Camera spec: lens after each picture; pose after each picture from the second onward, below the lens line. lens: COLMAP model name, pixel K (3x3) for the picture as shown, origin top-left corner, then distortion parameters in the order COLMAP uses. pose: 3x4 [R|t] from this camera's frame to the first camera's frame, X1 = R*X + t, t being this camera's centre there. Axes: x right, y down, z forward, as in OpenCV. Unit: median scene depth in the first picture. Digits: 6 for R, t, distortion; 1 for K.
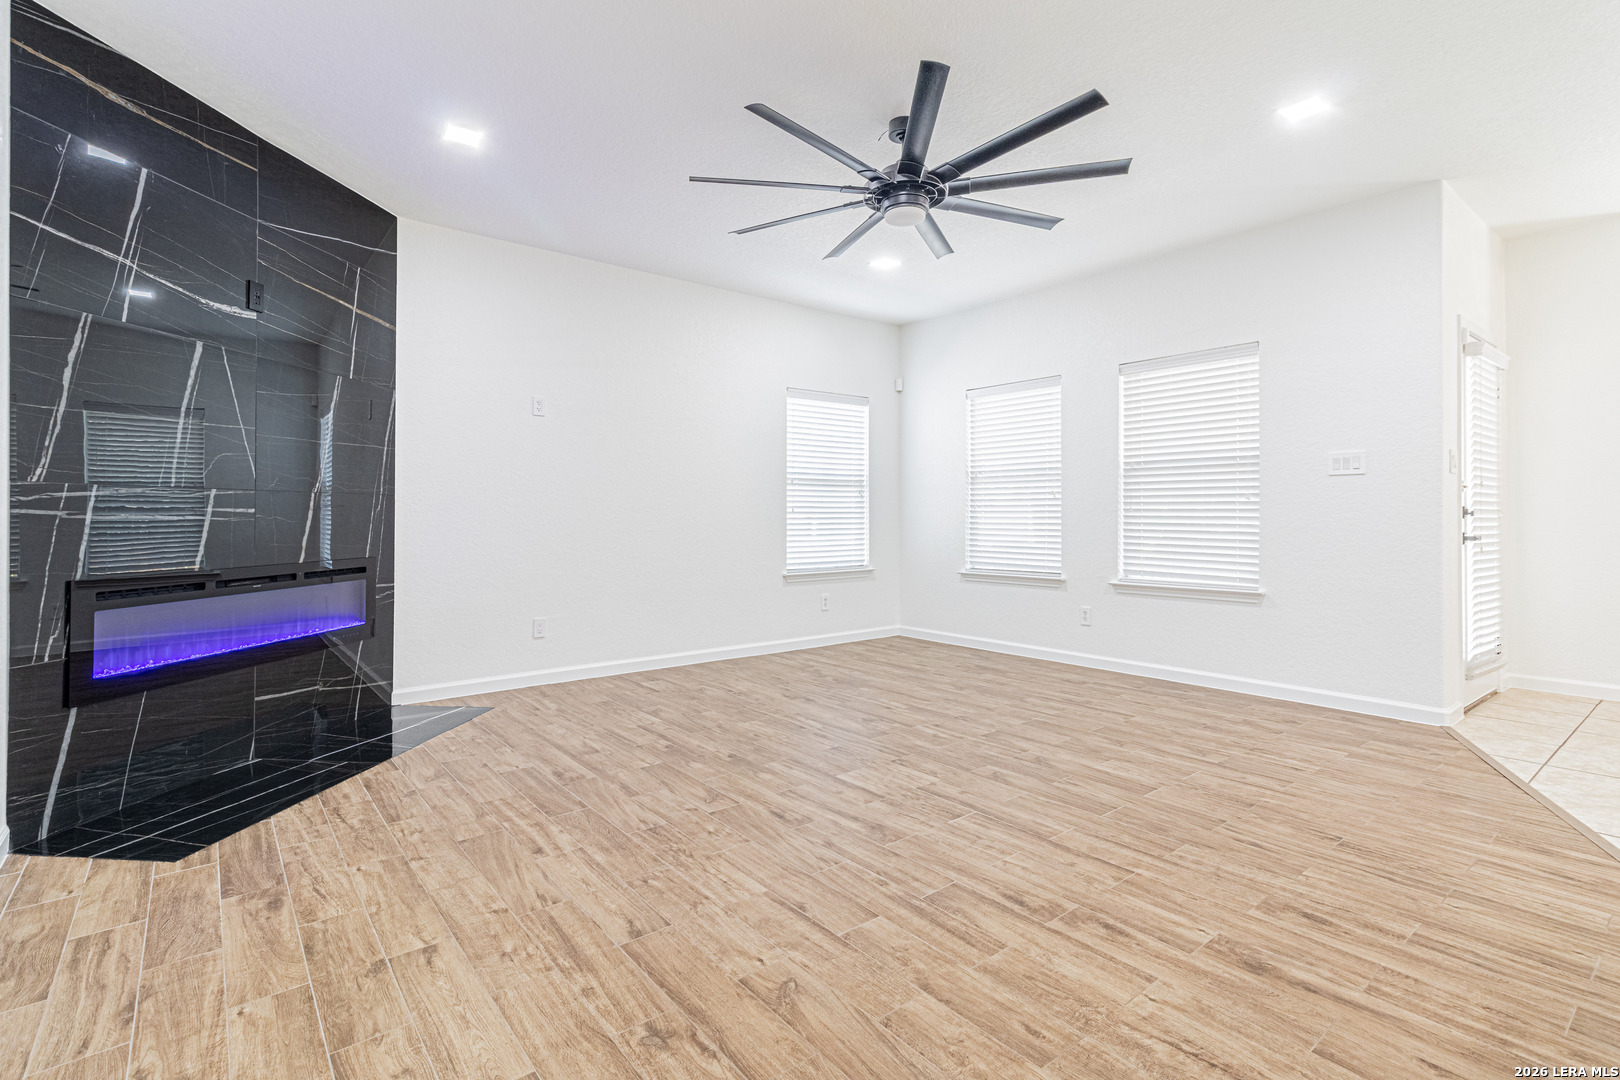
lens RADIAL K [[765.8, 0, 809.4], [0, 765.8, 505.4], [0, 0, 1]] dist [0.002925, 0.000488]
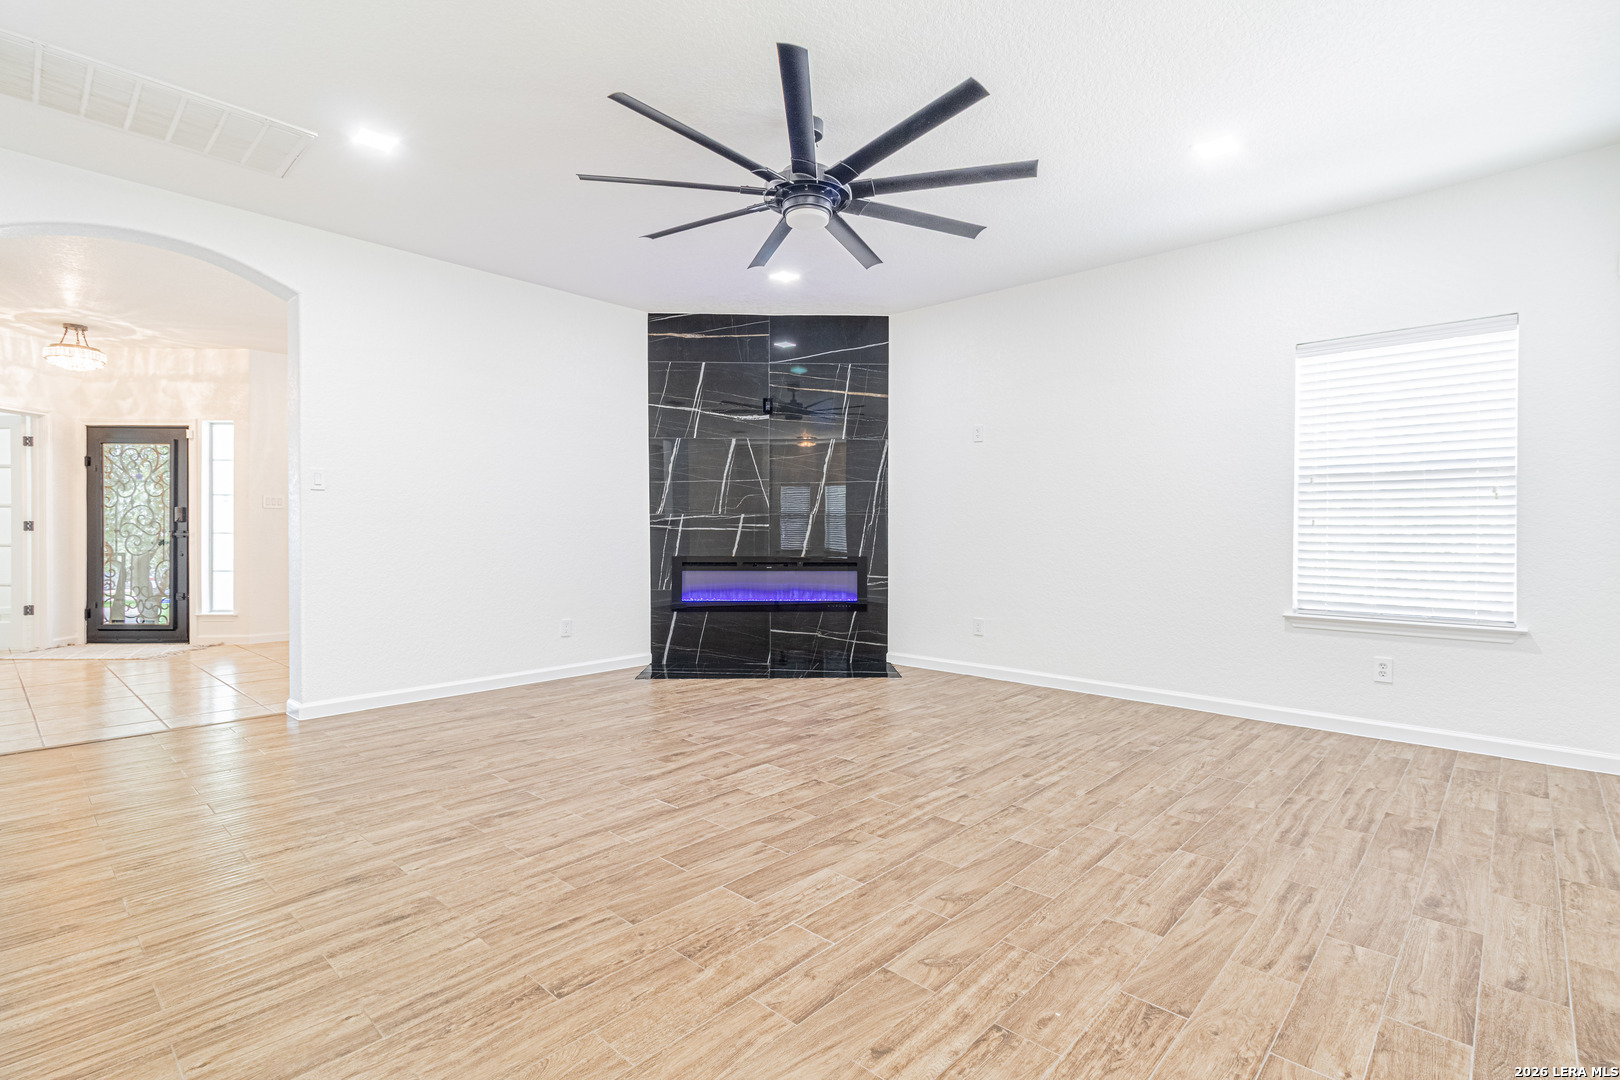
lens RADIAL K [[756.7, 0, 813.2], [0, 756.7, 530.1], [0, 0, 1]] dist [0.021002, -0.010179]
pose [[0.148421, 0.004417, -0.988914, 1.296448], [0.009416, 0.999938, 0.005879, 0.010304], [0.988879, -0.010184, 0.148371, 1.042482]]
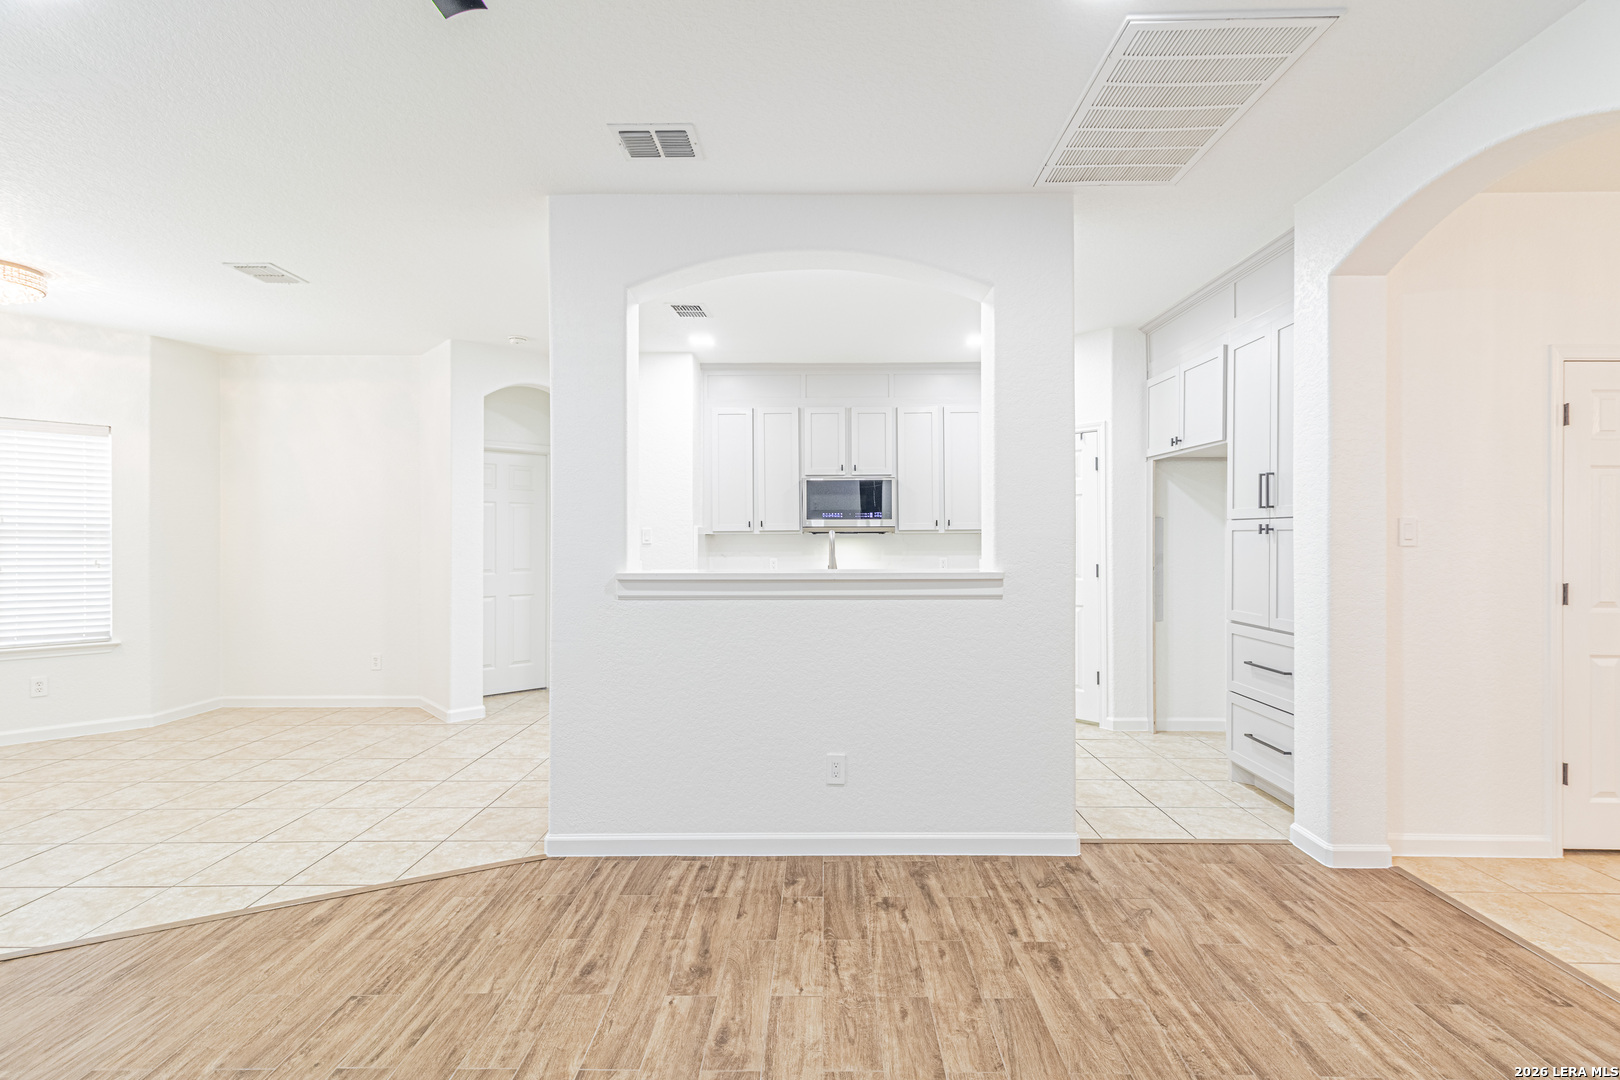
lens RADIAL K [[756.7, 0, 813.2], [0, 756.7, 530.1], [0, 0, 1]] dist [0.021002, -0.010179]
pose [[-0.777714, 0.010434, 0.628532, -0.253661], [-0.002858, 0.999793, -0.020133, -0.079631], [-0.628612, -0.017454, -0.777523, 1.254074]]
